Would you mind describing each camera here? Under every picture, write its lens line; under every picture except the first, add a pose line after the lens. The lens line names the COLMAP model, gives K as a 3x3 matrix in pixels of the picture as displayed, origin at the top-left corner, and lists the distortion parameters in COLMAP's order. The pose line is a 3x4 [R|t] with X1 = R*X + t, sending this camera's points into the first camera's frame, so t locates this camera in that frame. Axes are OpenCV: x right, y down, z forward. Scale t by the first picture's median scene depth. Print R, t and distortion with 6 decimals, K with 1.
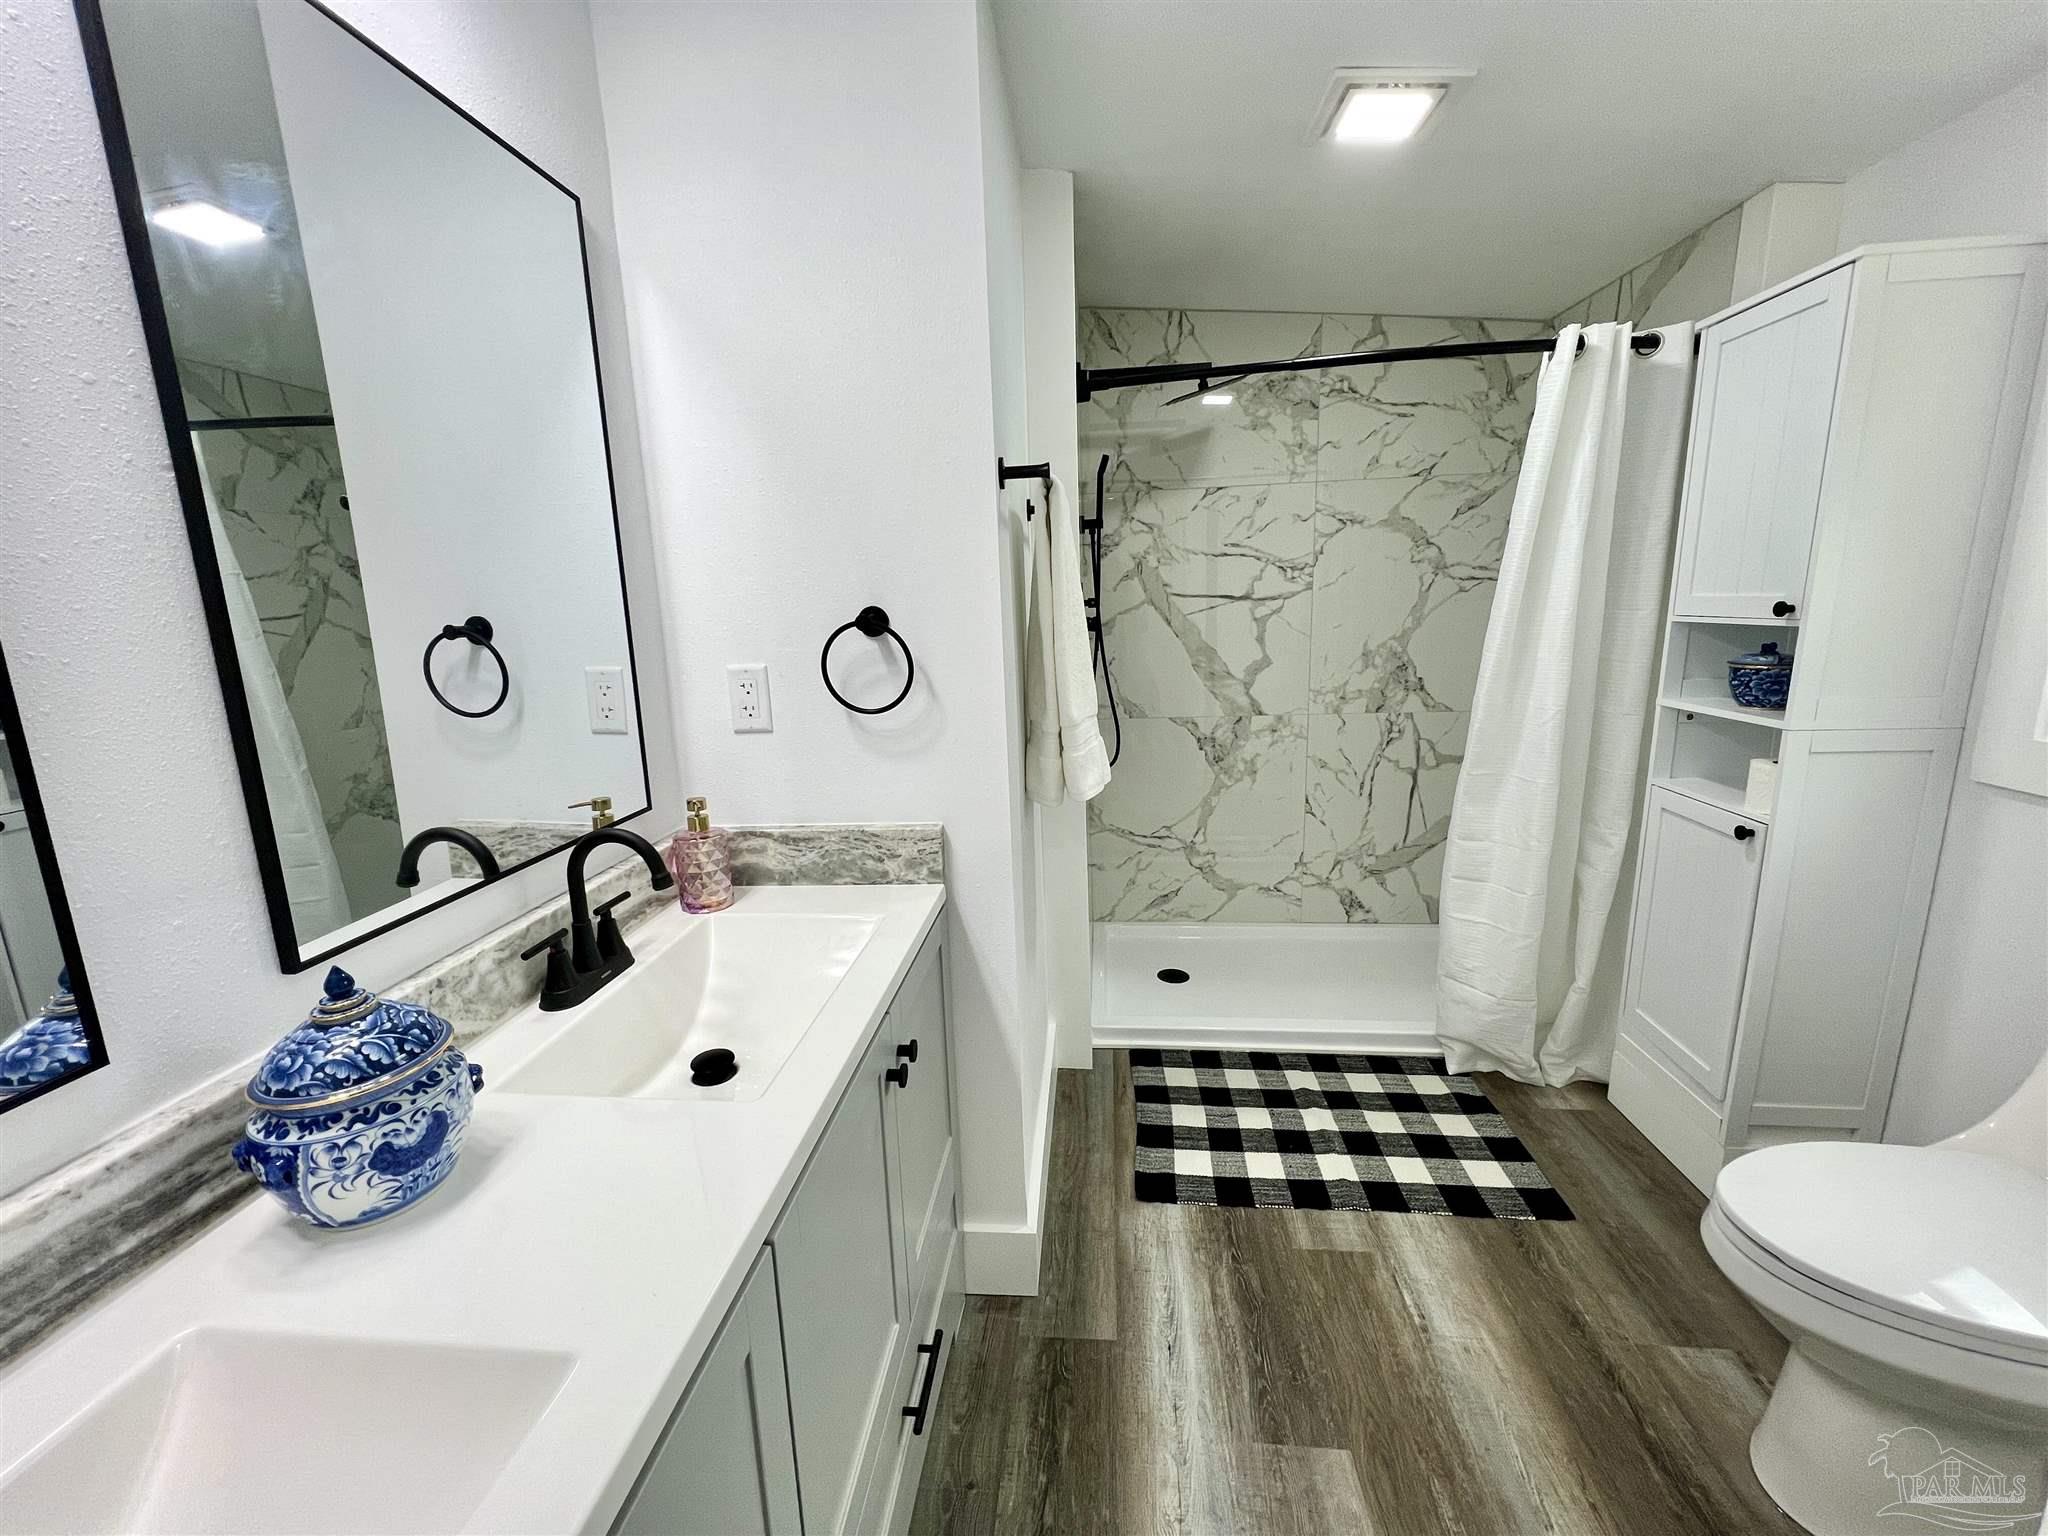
lens RADIAL K [[815.3, 0, 1023.1], [0, 815.3, 762.9], [0, 0, 1]] dist [0.000773, -0.000573]
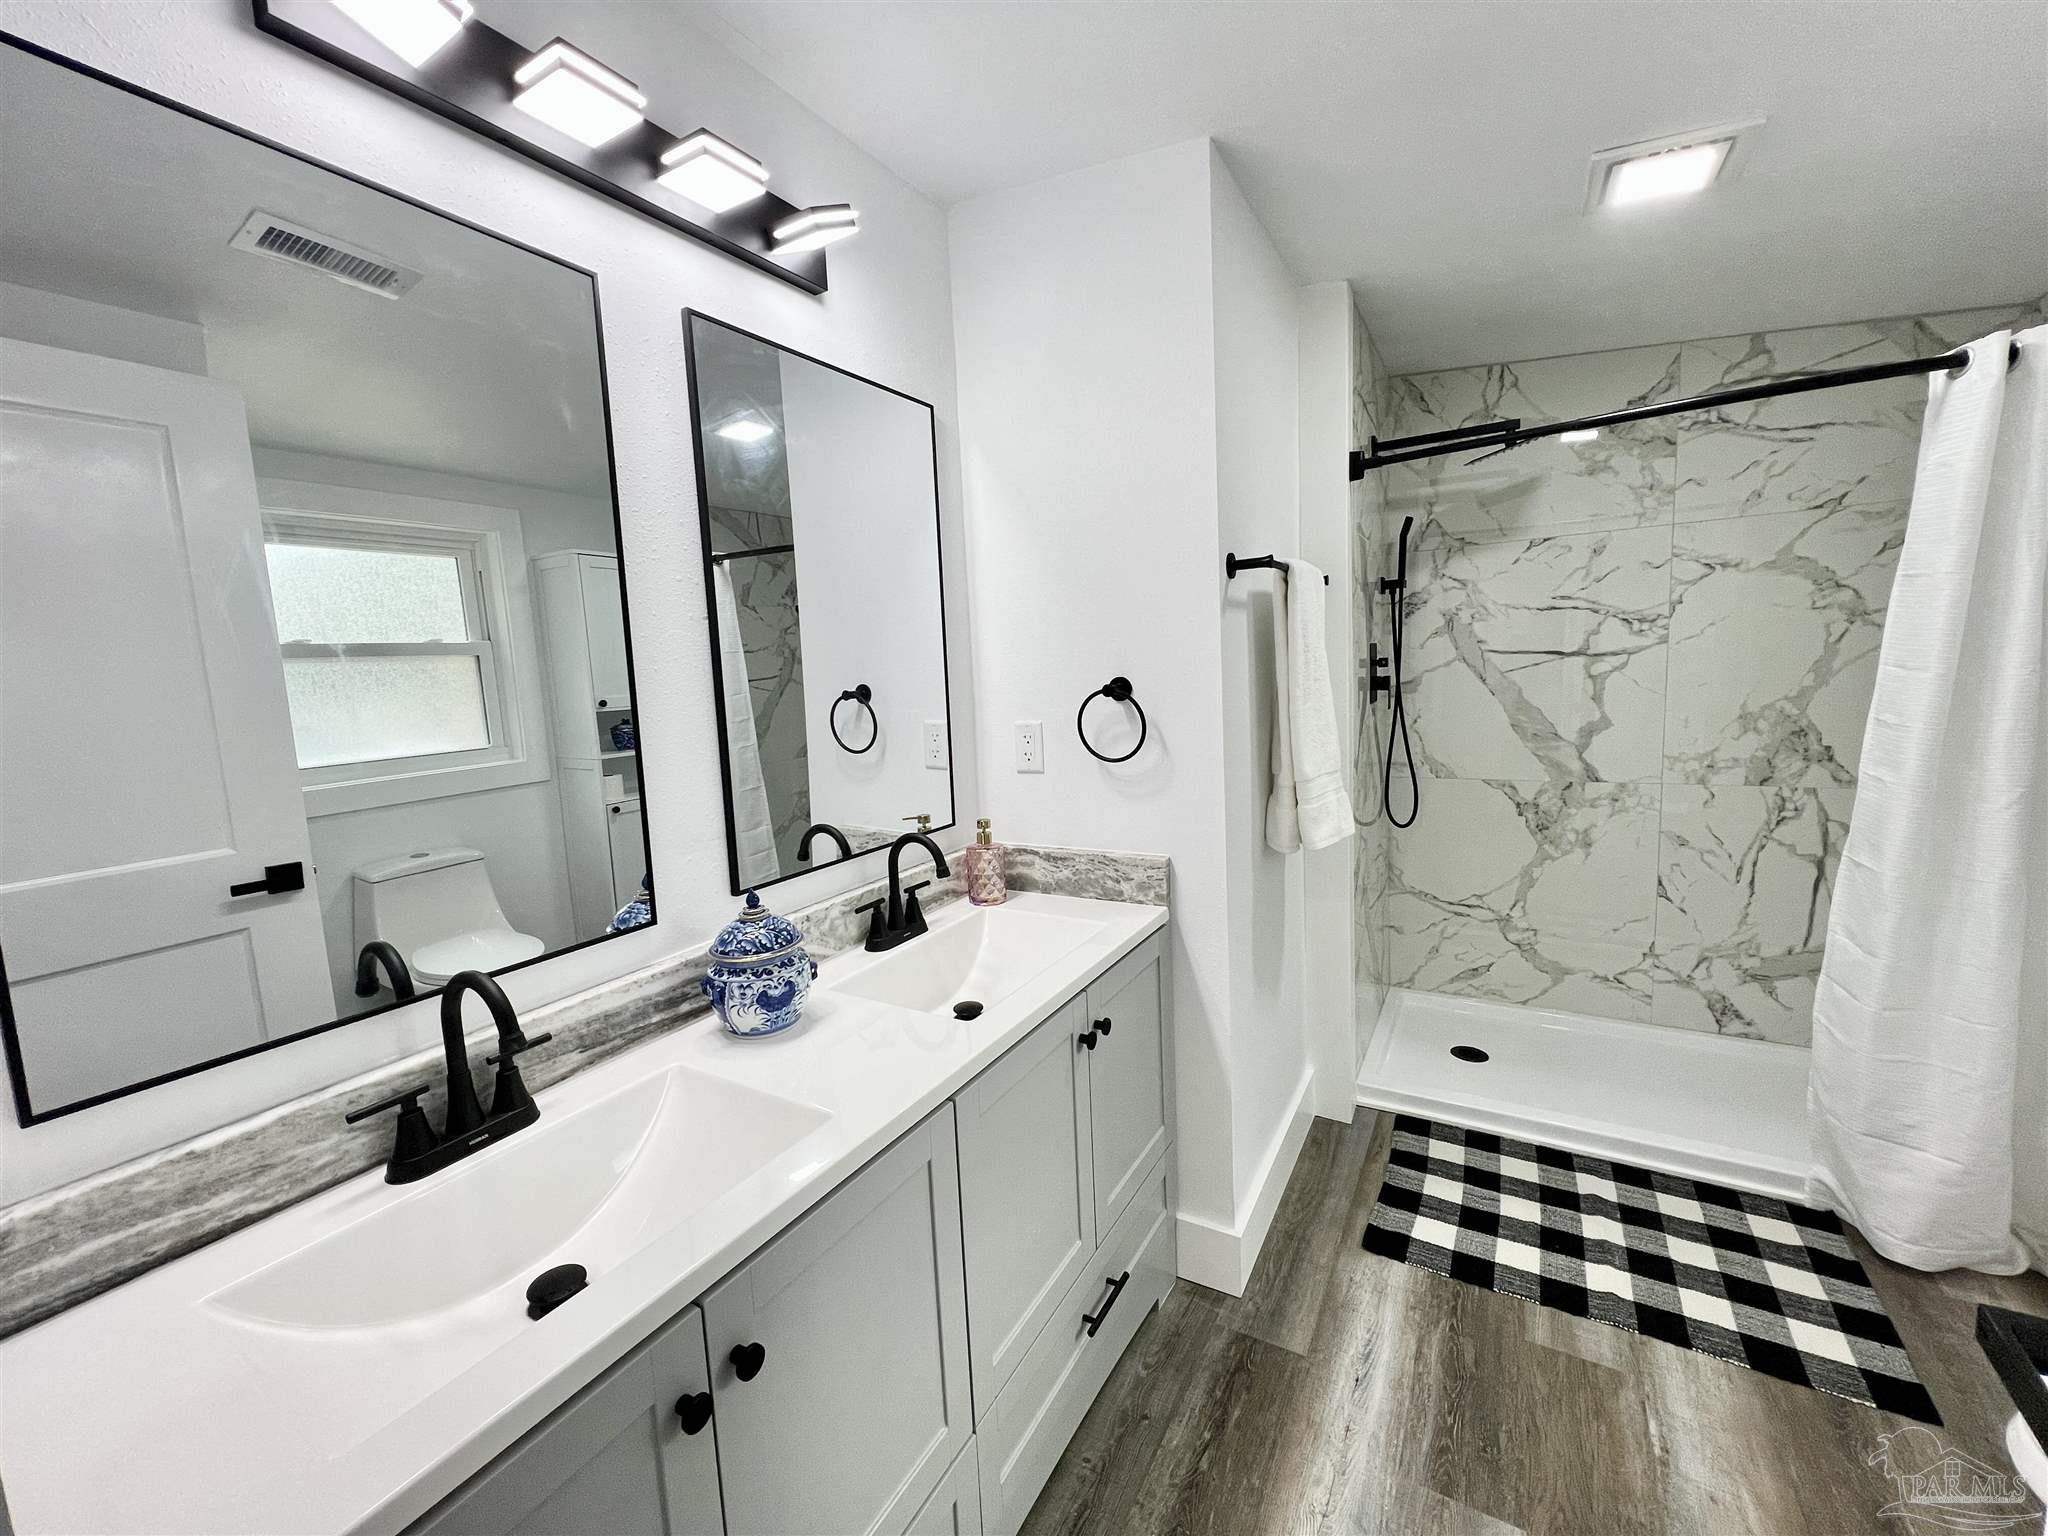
lens RADIAL K [[815.3, 0, 1022.3], [0, 815.3, 760.7], [0, 0, 1]] dist [0.000773, -0.000573]
pose [[0.905306, 0.040133, -0.422861, 0.183059], [-0.065940, 0.996736, -0.046574, 0.004264], [0.419611, 0.070047, 0.904997, -0.163251]]
